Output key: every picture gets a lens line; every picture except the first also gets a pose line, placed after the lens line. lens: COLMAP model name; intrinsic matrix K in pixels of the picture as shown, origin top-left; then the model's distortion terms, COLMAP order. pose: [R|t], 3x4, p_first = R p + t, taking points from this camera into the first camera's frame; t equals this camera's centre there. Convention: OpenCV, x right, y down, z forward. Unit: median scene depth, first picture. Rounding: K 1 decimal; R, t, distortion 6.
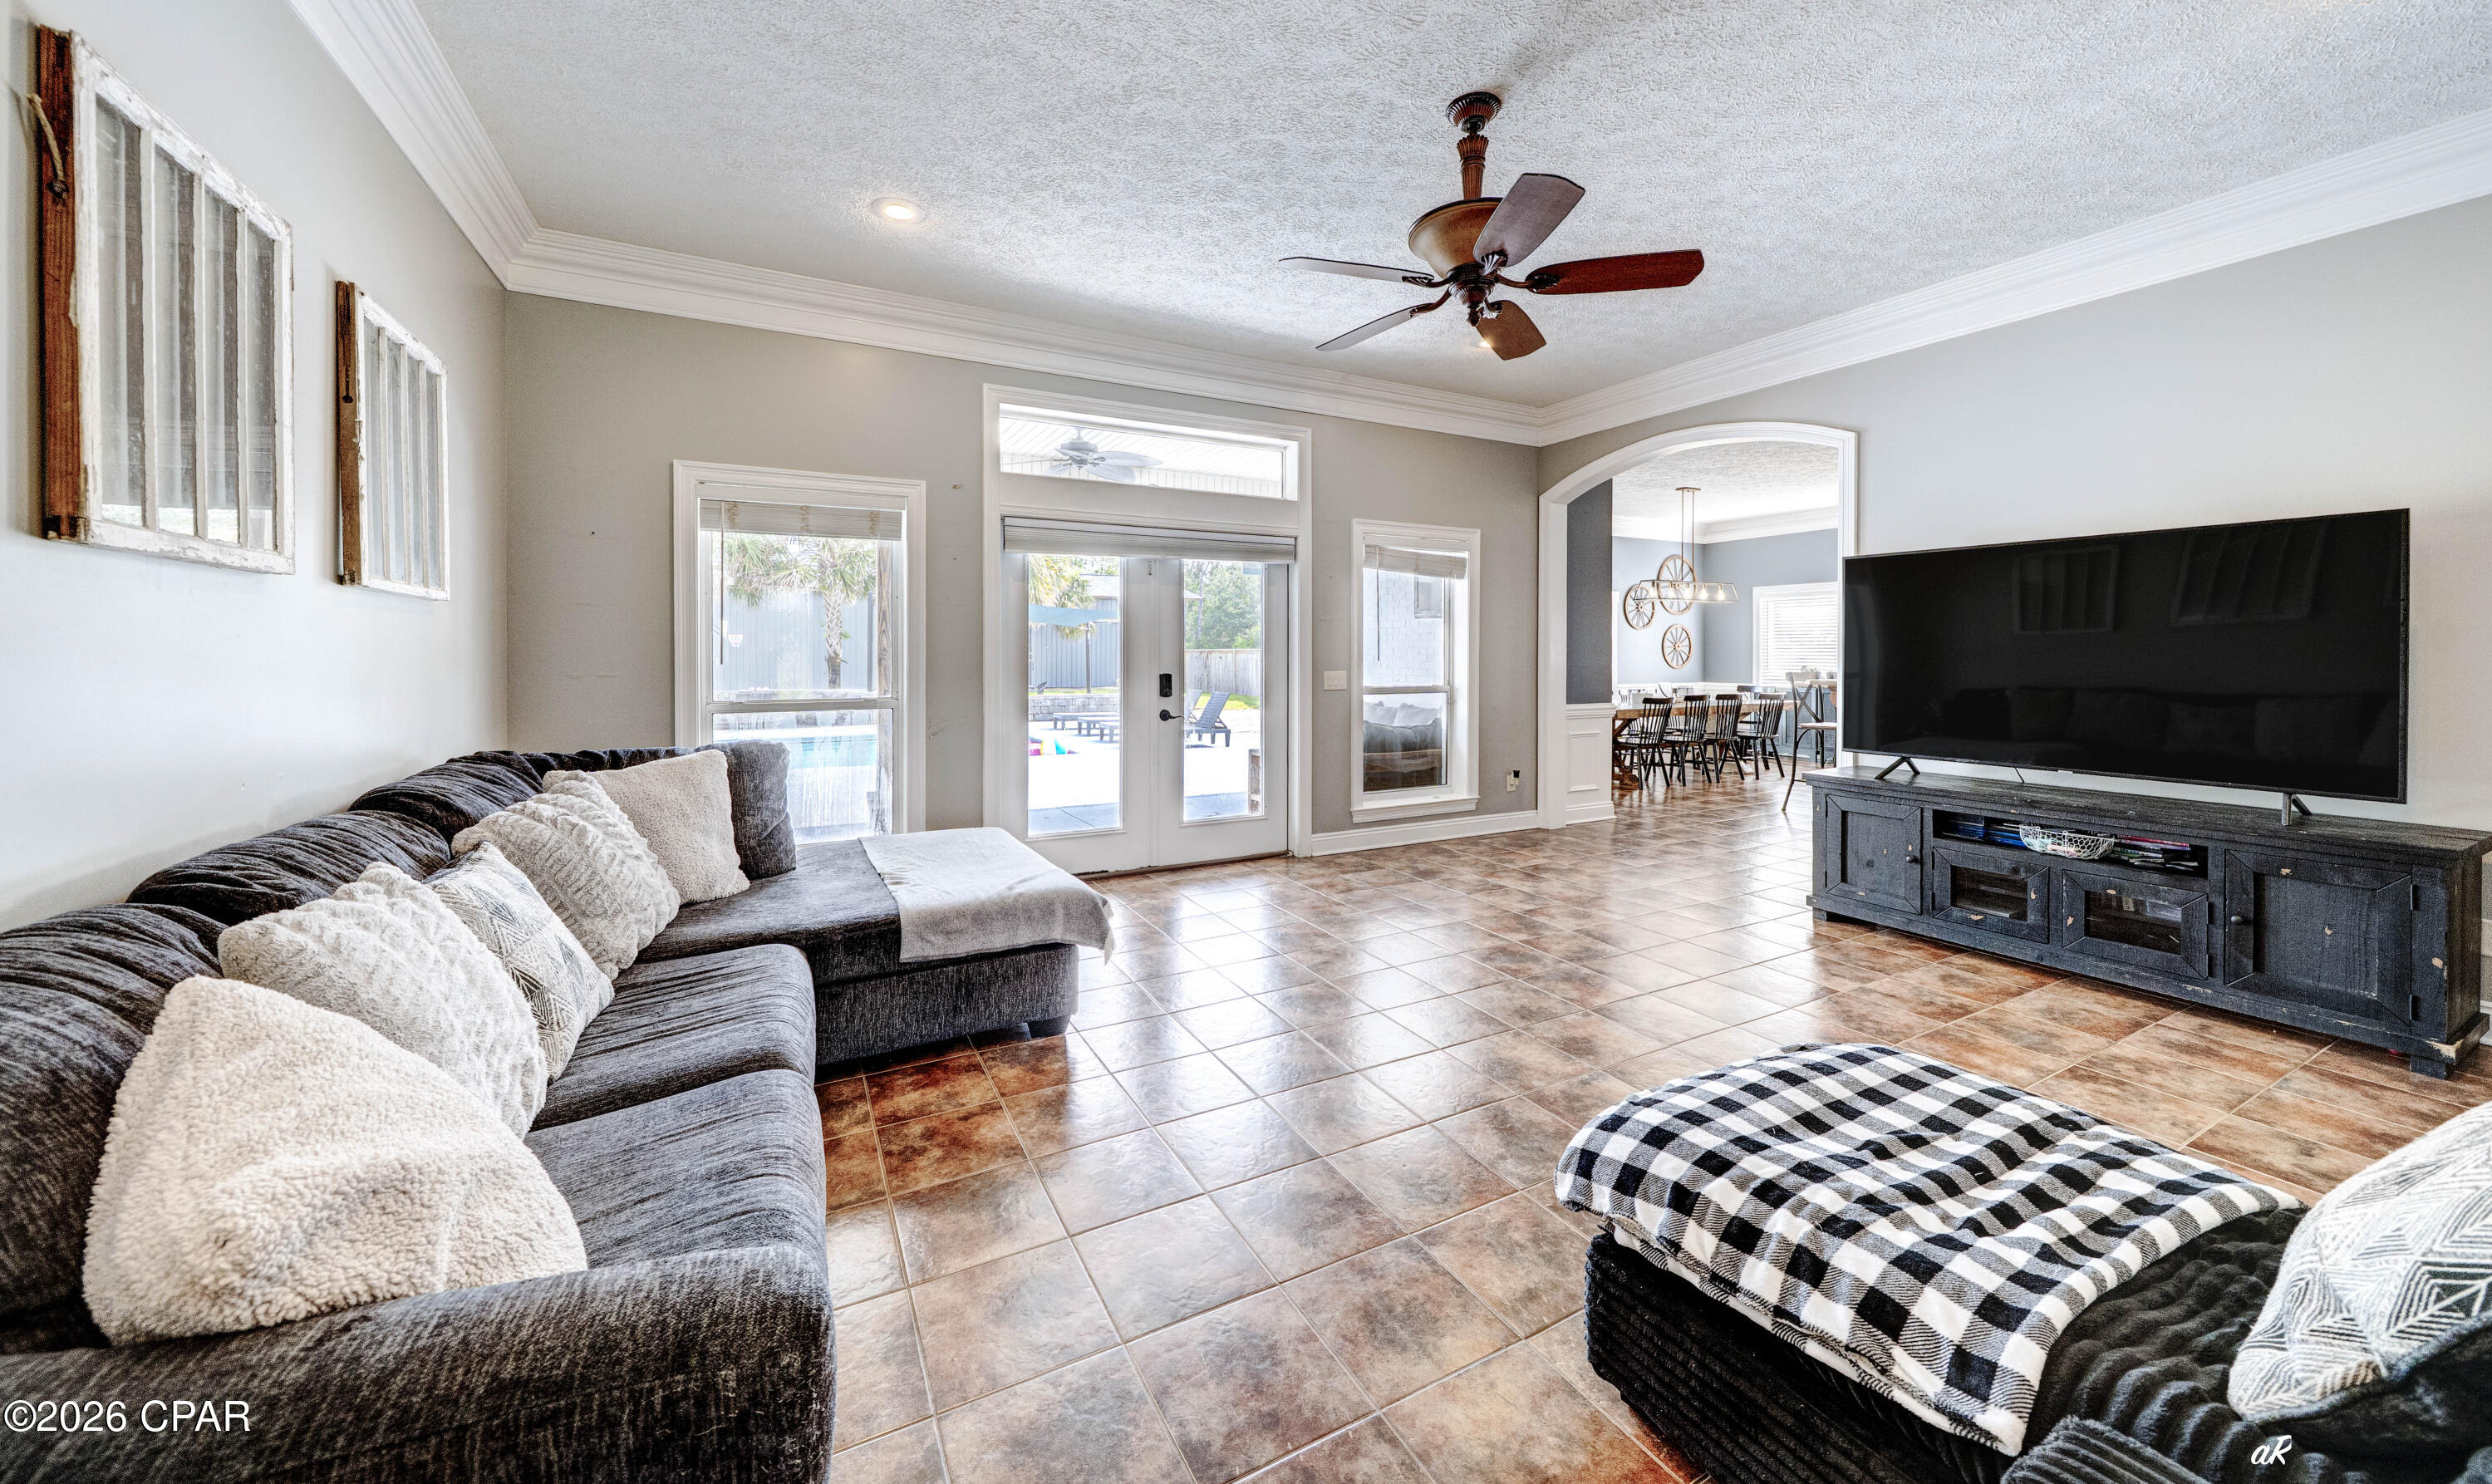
lens RADIAL K [[810.6, 0, 1240.0], [0, 810.6, 667.2], [0, 0, 1]] dist [-0.000428, -0.000027]
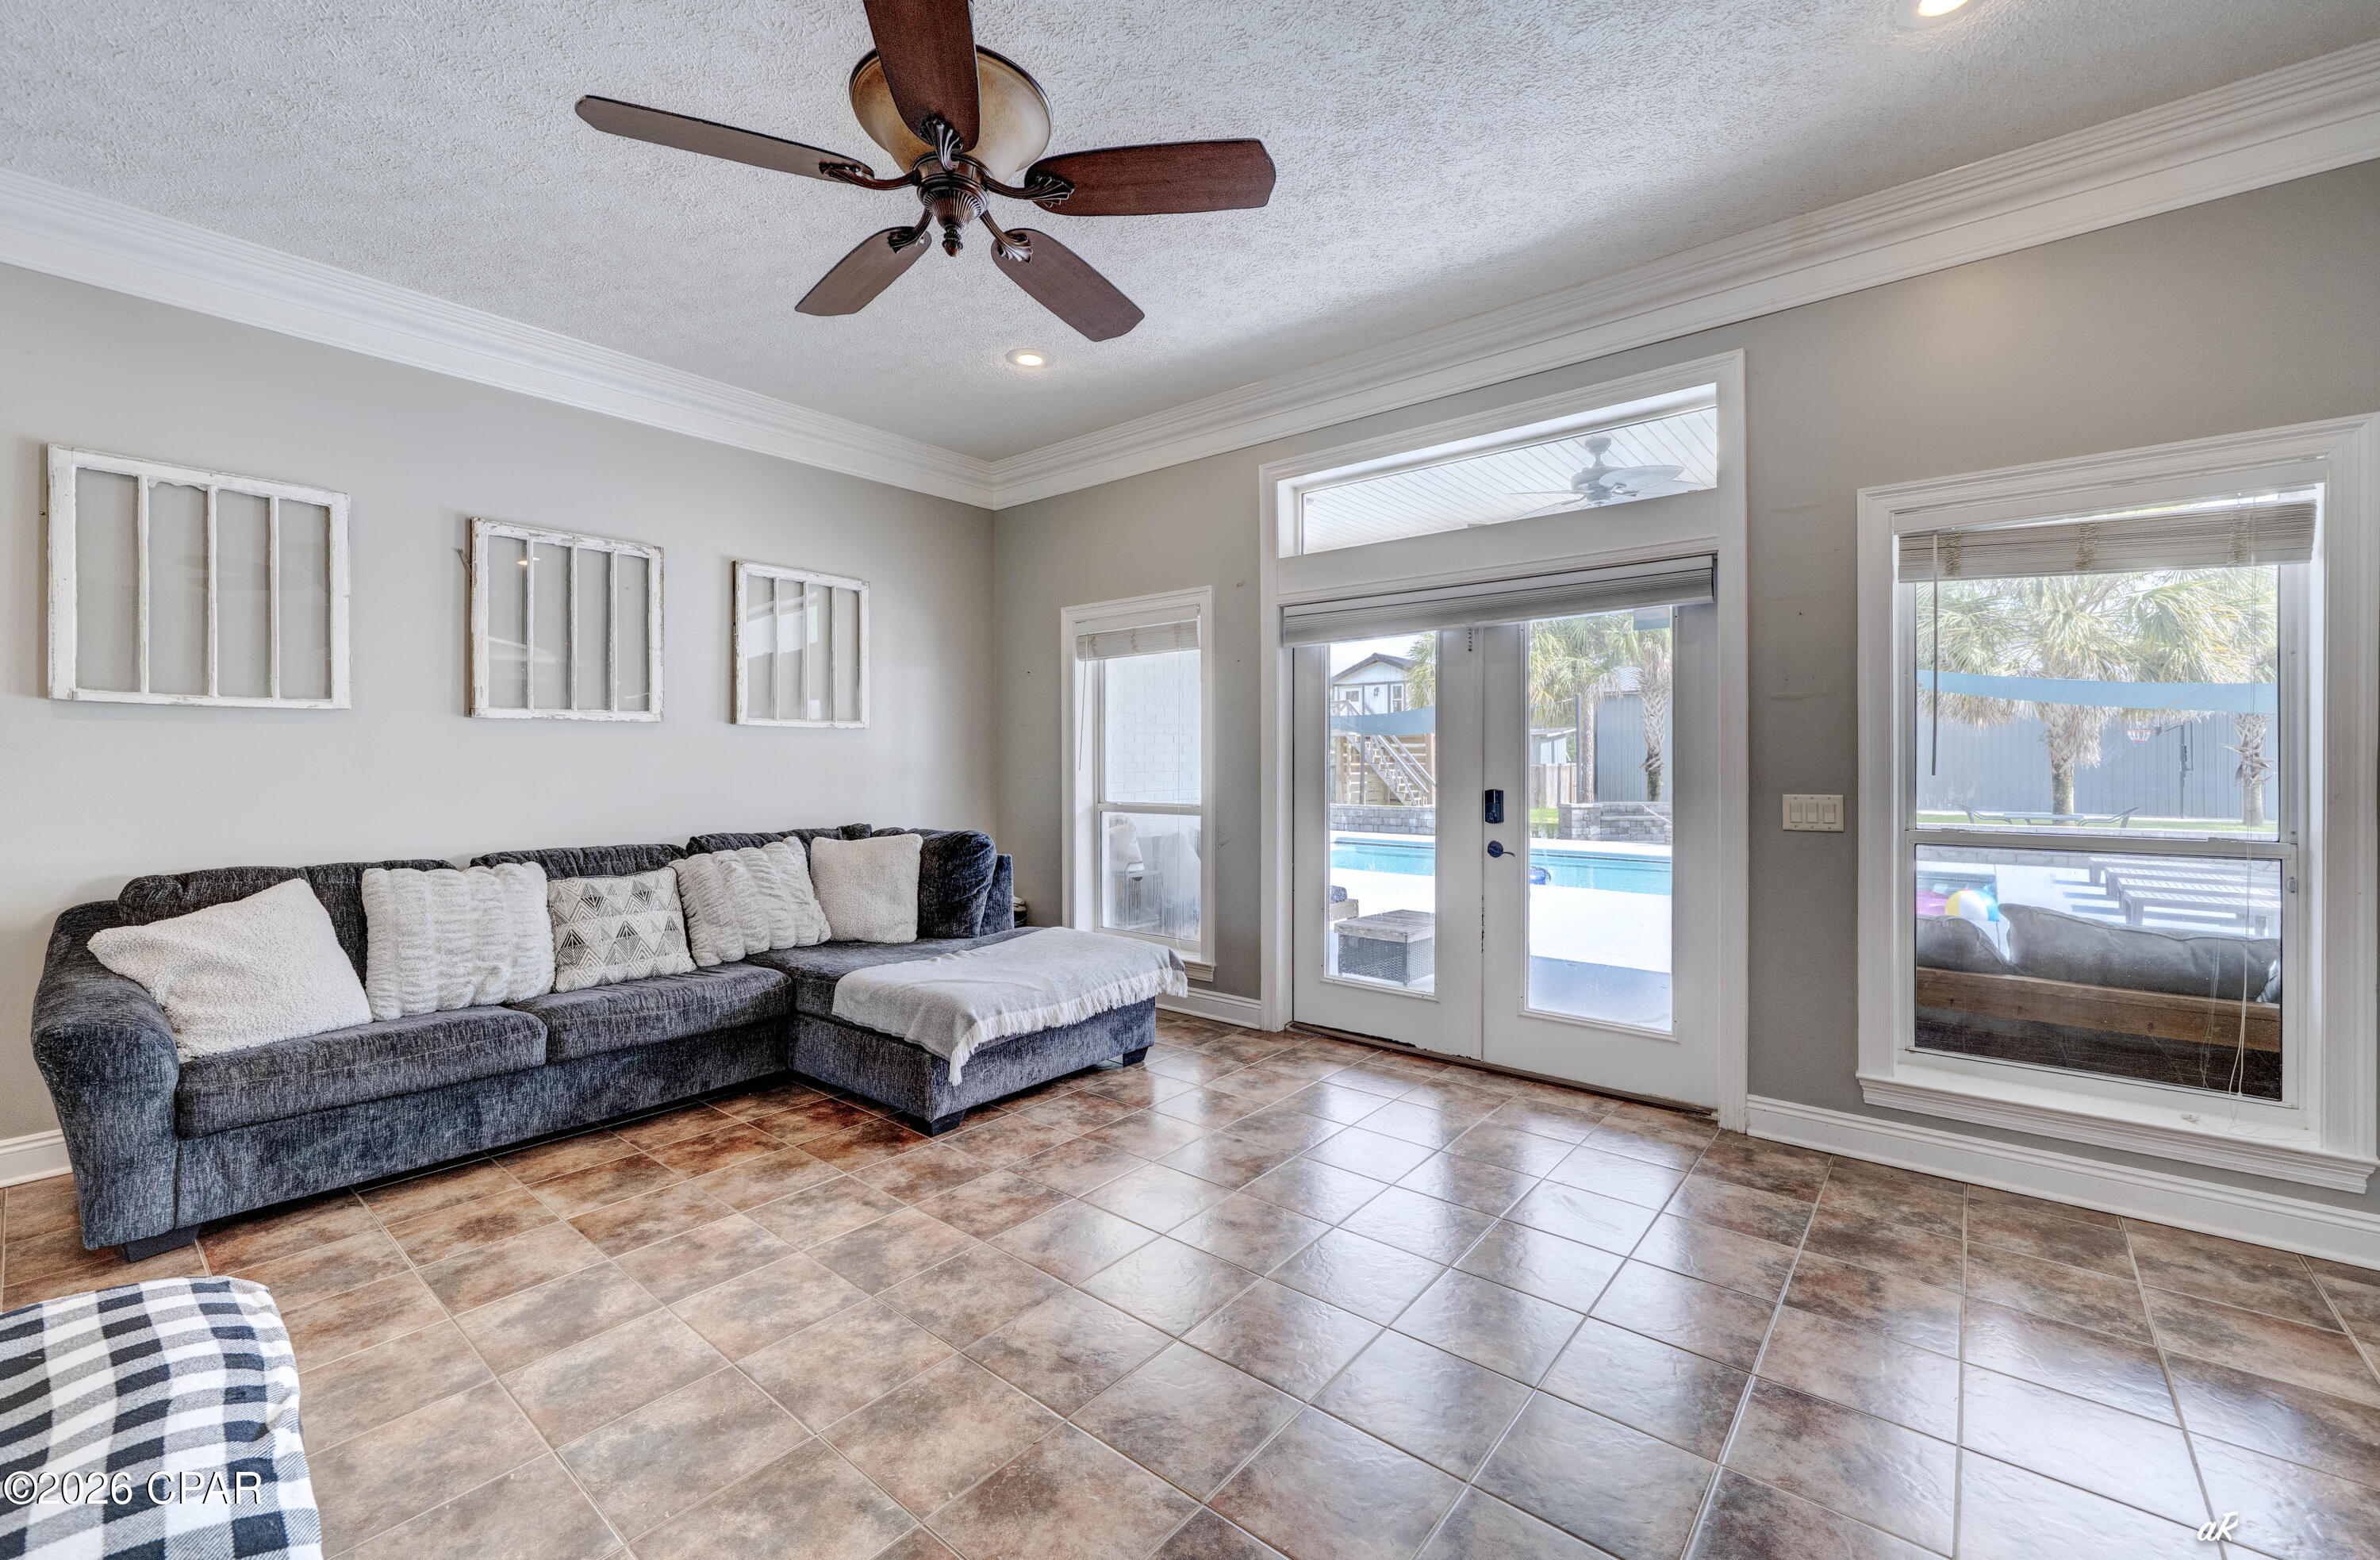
lens RADIAL K [[970.2, 0, 1296.6], [0, 970.2, 767.2], [0, 0, 1]] dist [0.003219, -0.000530]
pose [[0.433652, 0.007057, -0.901053, 0.827002], [-0.013933, 0.999902, 0.001126, -0.014048], [0.900973, 0.012066, 0.433708, 0.678686]]
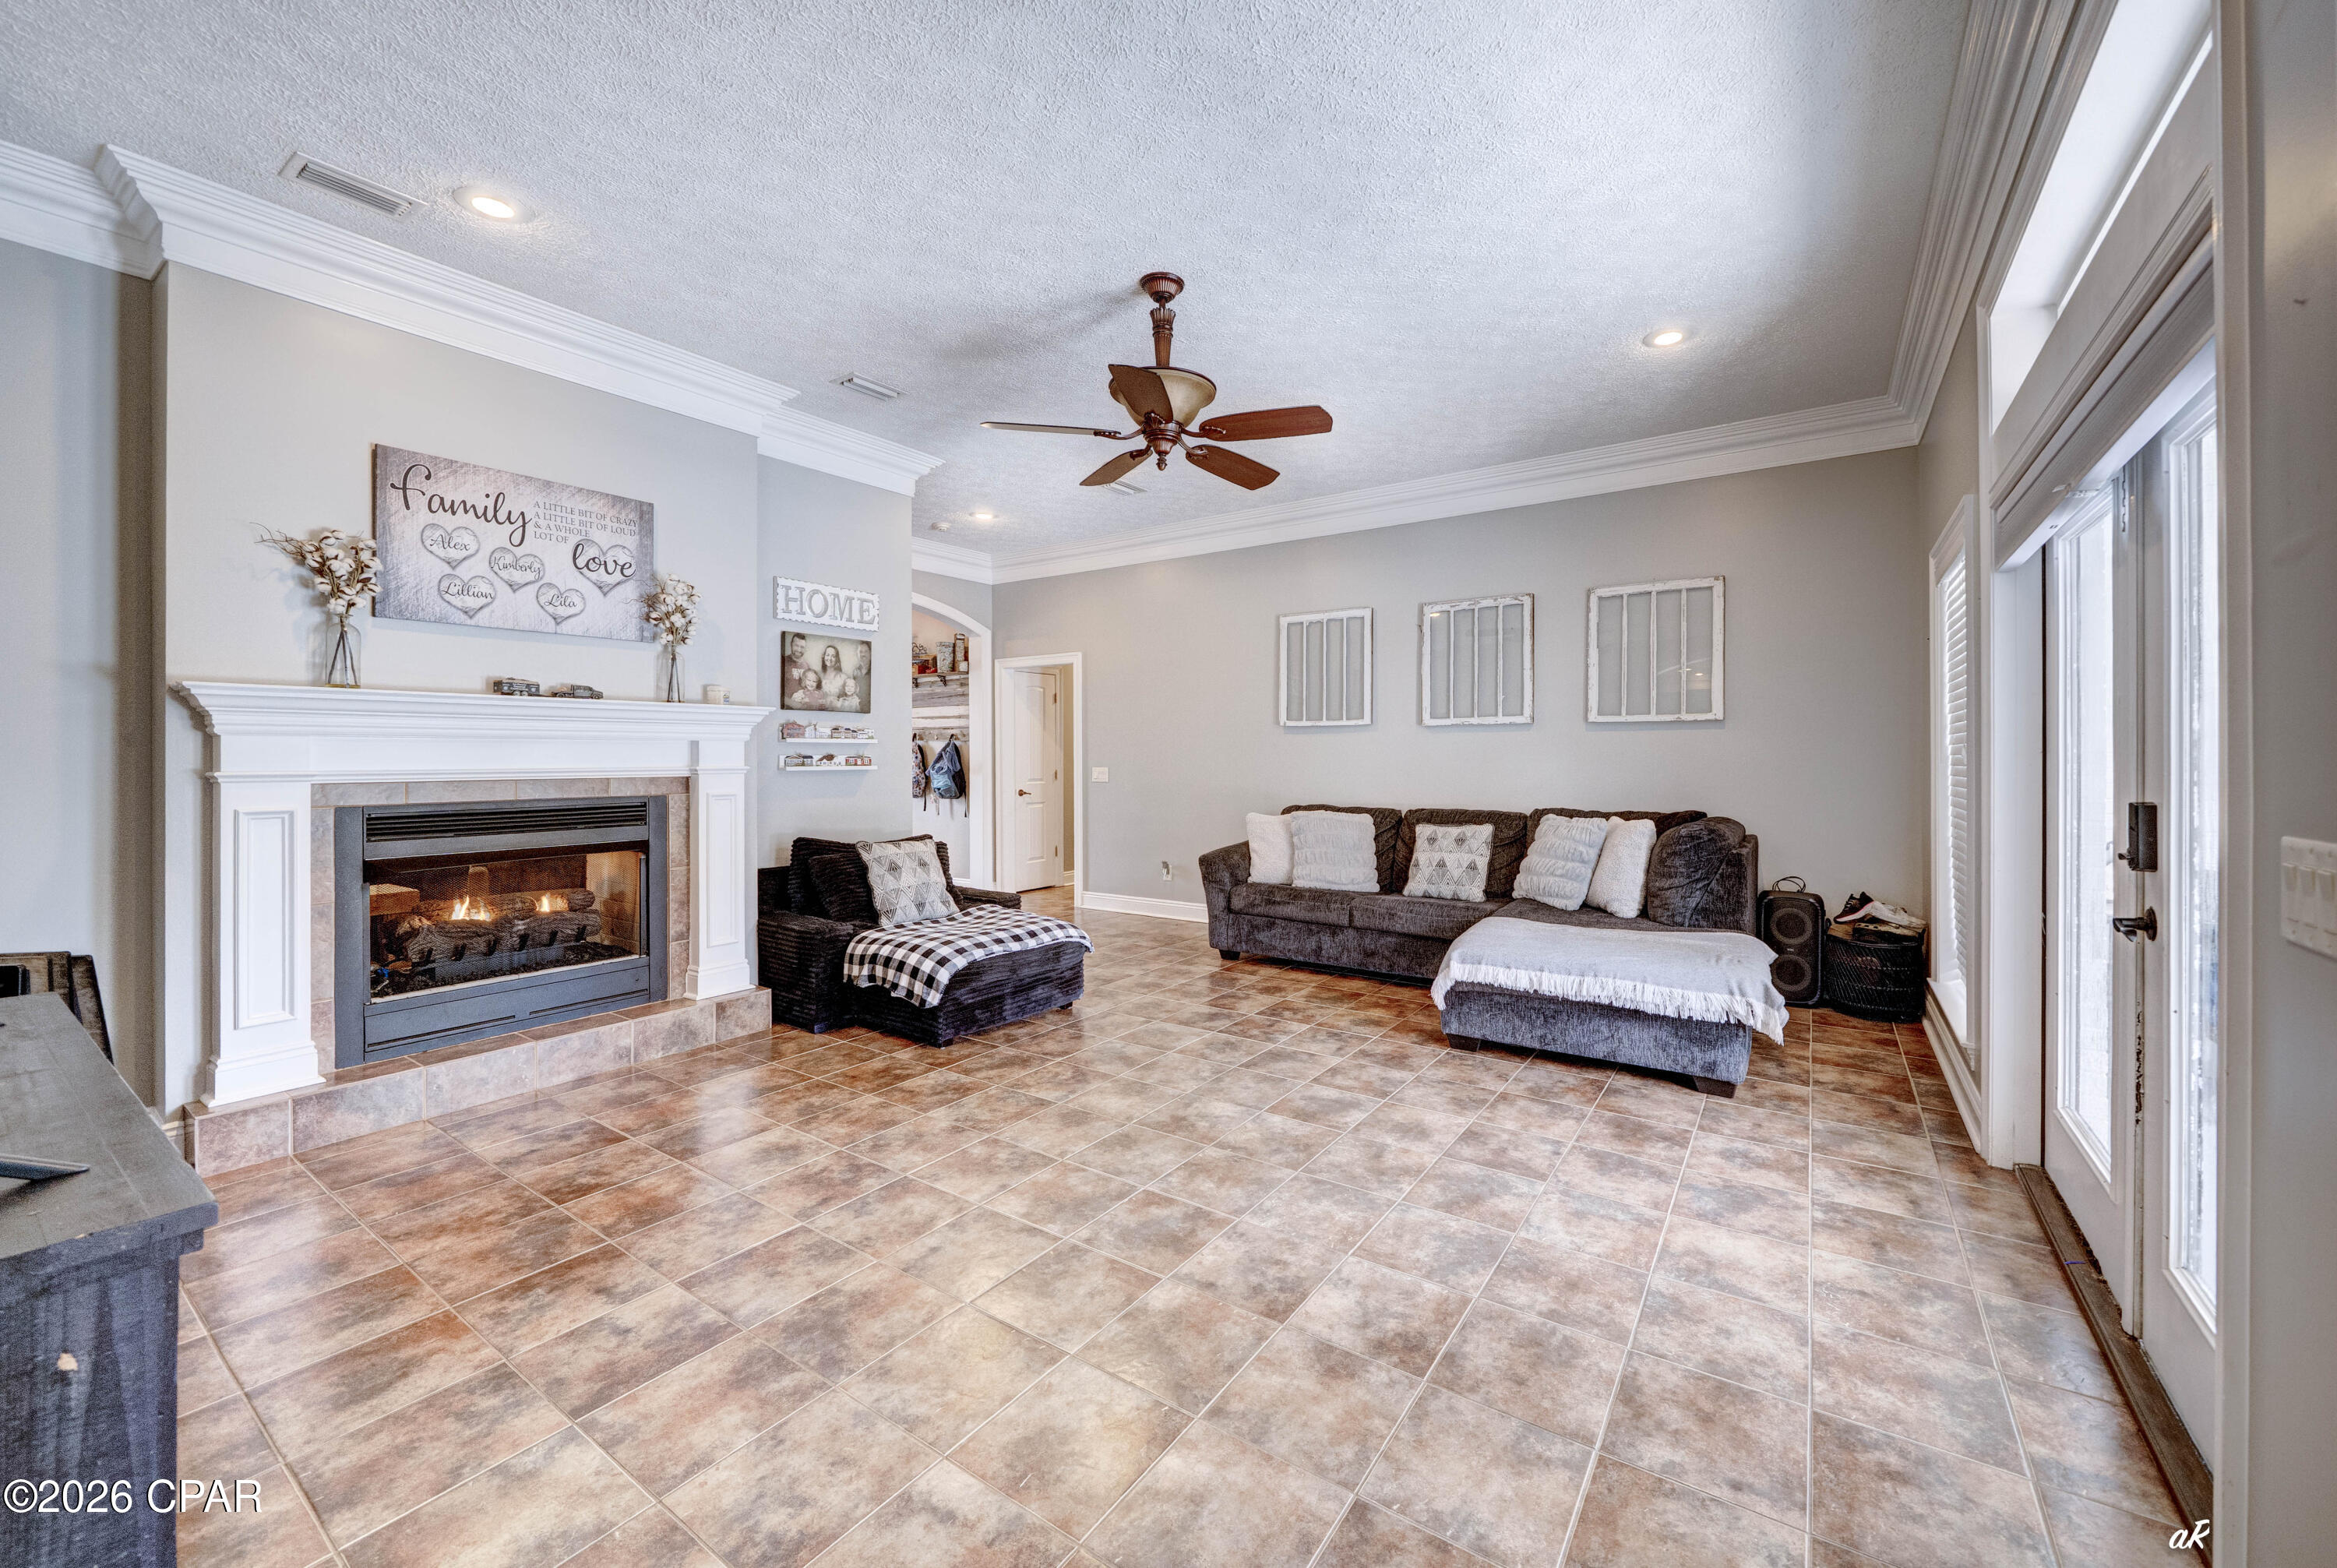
lens RADIAL K [[969.4, 0, 1138.4], [0, 969.4, 754.6], [0, 0, 1]] dist [-0.001414, 0.000392]
pose [[-0.912916, 0.001415, -0.408144, 0.661008], [-0.004032, 0.999914, 0.012484, -0.020939], [0.408127, 0.013042, -0.912832, 1.685565]]
